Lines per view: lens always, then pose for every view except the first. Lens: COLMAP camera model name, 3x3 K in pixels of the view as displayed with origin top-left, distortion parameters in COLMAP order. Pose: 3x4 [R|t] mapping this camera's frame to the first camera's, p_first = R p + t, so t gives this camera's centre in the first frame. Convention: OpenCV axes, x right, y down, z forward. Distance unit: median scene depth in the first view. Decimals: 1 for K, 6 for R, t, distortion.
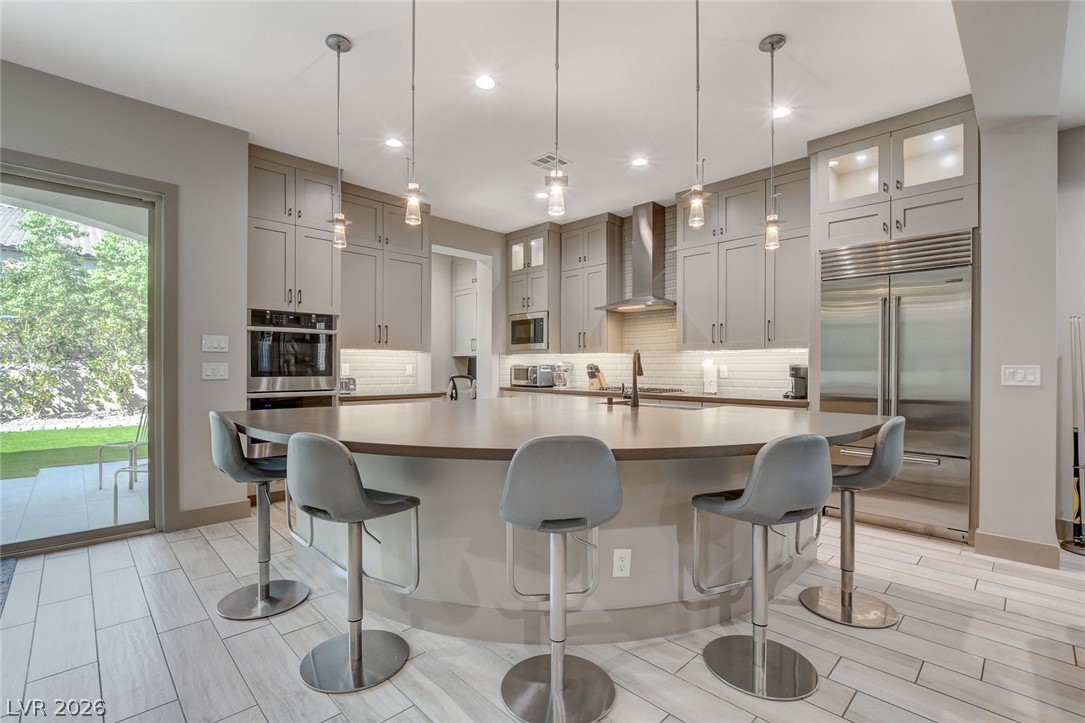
lens RADIAL K [[489.5, 0, 537.8], [0, 489.5, 369.9], [0, 0, 1]] dist [-0.019368, 0.003075]
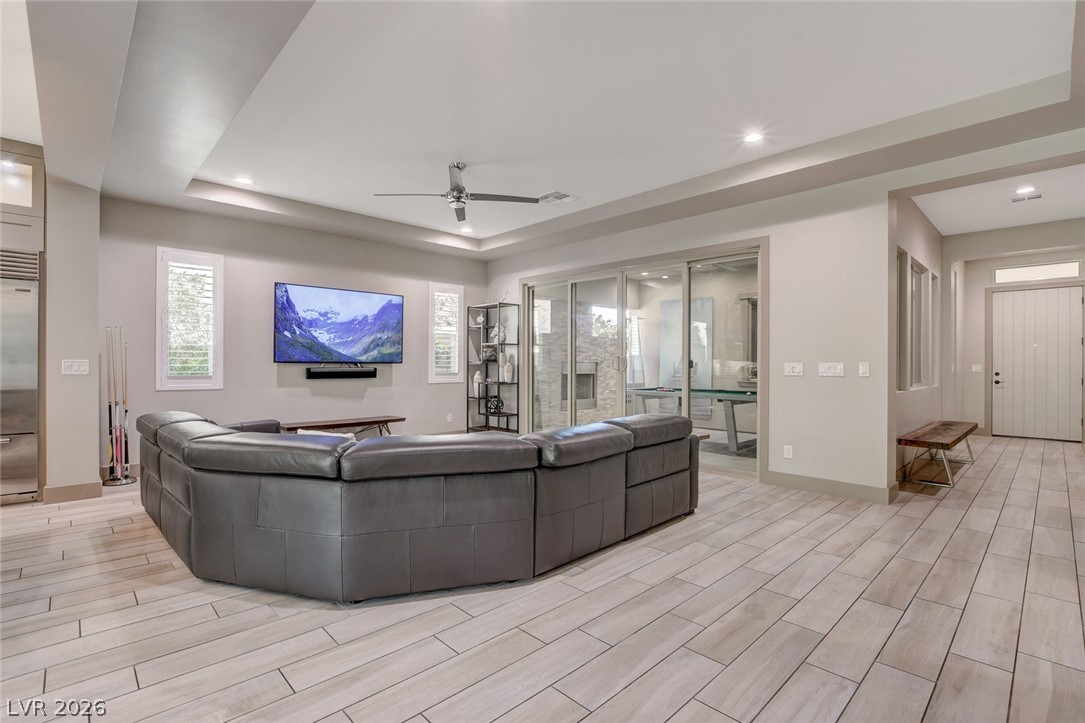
lens RADIAL K [[502.6, 0, 538.8], [0, 502.6, 363.7], [0, 0, 1]] dist [-0.019737, -0.000326]
pose [[0.011858, -0.004517, 0.999919, -0.267264], [0.000882, 0.999989, 0.004507, -0.001756], [-0.999929, 0.000829, 0.011862, -0.233687]]
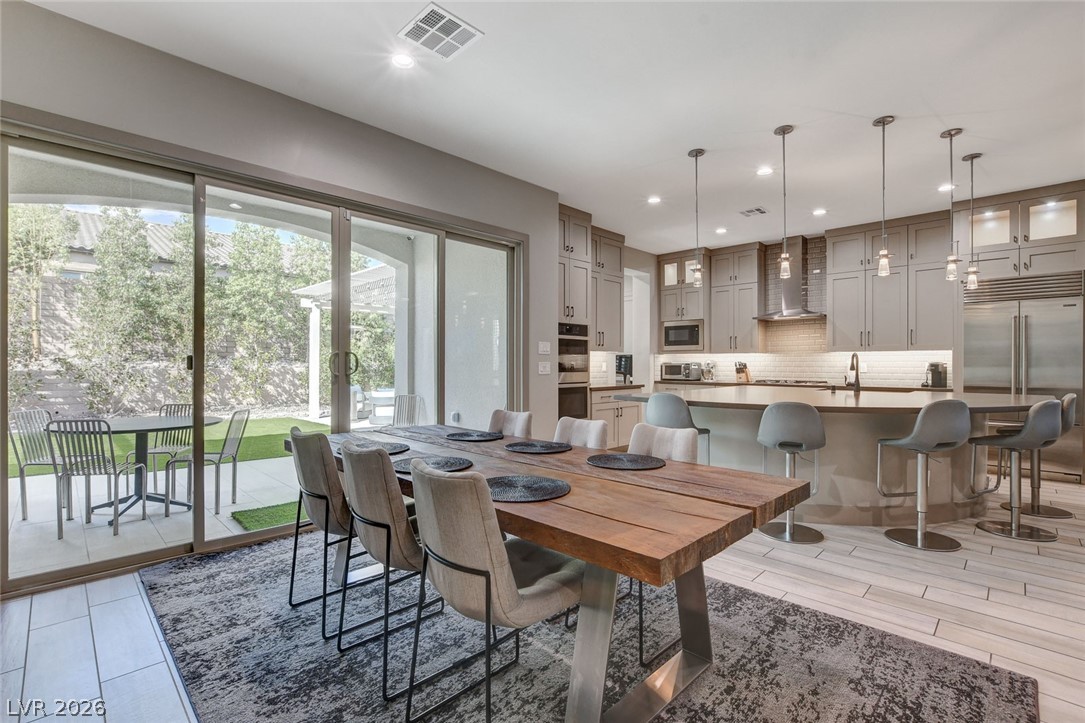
lens RADIAL K [[489.5, 0, 546.4], [0, 489.5, 362.5], [0, 0, 1]] dist [-0.019368, 0.003075]
pose [[0.999787, -0.003109, 0.020383, -0.552538], [0.003281, 0.999959, -0.008403, -0.001892], [-0.020356, 0.008468, 0.999757, -0.314834]]
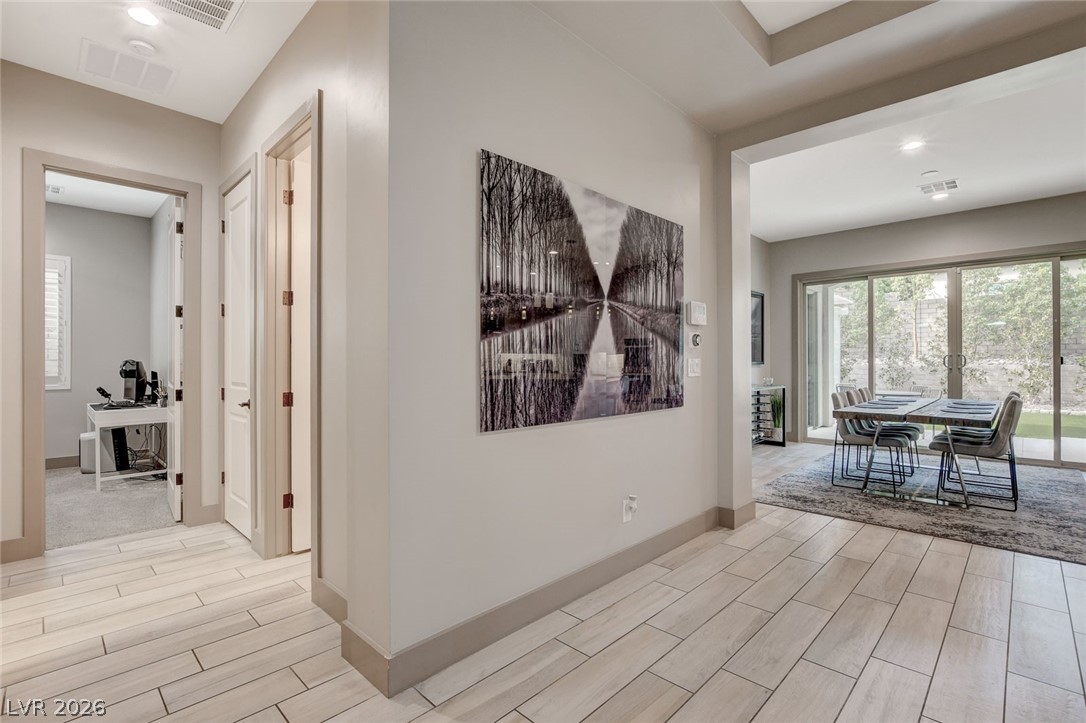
lens RADIAL K [[490.0, 0, 537.3], [0, 490.0, 360.9], [0, 0, 1]] dist [-0.019368, 0.003075]
pose [[0.010328, -0.006672, -0.999924, 0.427437], [-0.002670, 0.999974, -0.006700, 0.003645], [0.999943, 0.002739, 0.010310, -0.653958]]
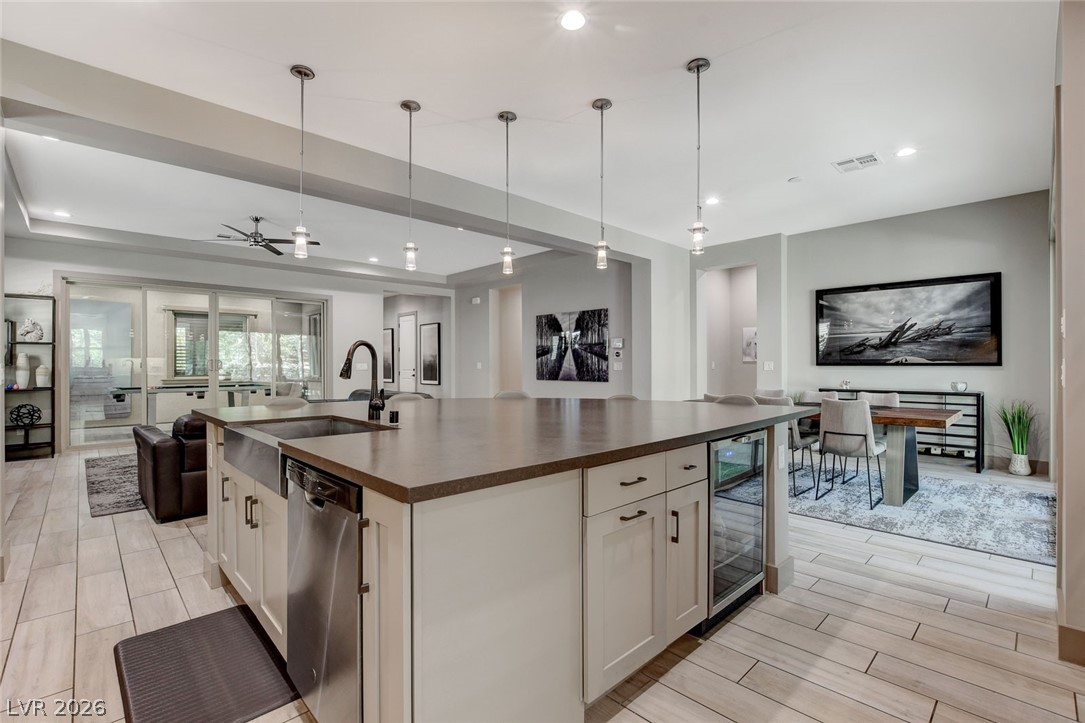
lens RADIAL K [[489.5, 0, 537.7], [0, 489.5, 364.9], [0, 0, 1]] dist [-0.019368, 0.003075]
pose [[-0.999967, -0.000824, 0.008139, -0.026570], [-0.000758, 0.999967, 0.008056, -0.009819], [-0.008146, 0.008050, -0.999934, 1.228053]]
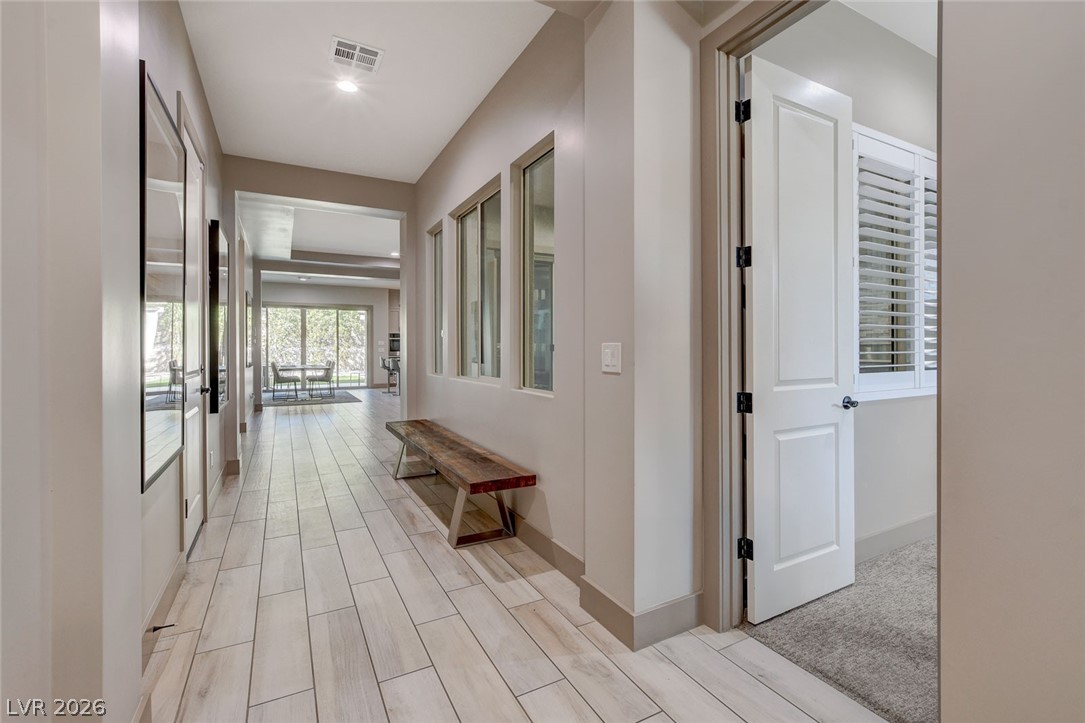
lens RADIAL K [[489.5, 0, 545.0], [0, 489.5, 350.1], [0, 0, 1]] dist [-0.019368, 0.003075]
pose [[0.961642, -0.005240, -0.274256, 1.383110], [0.004779, 0.999986, -0.002349, 0.016156], [0.274265, 0.000948, 0.961654, -1.989157]]
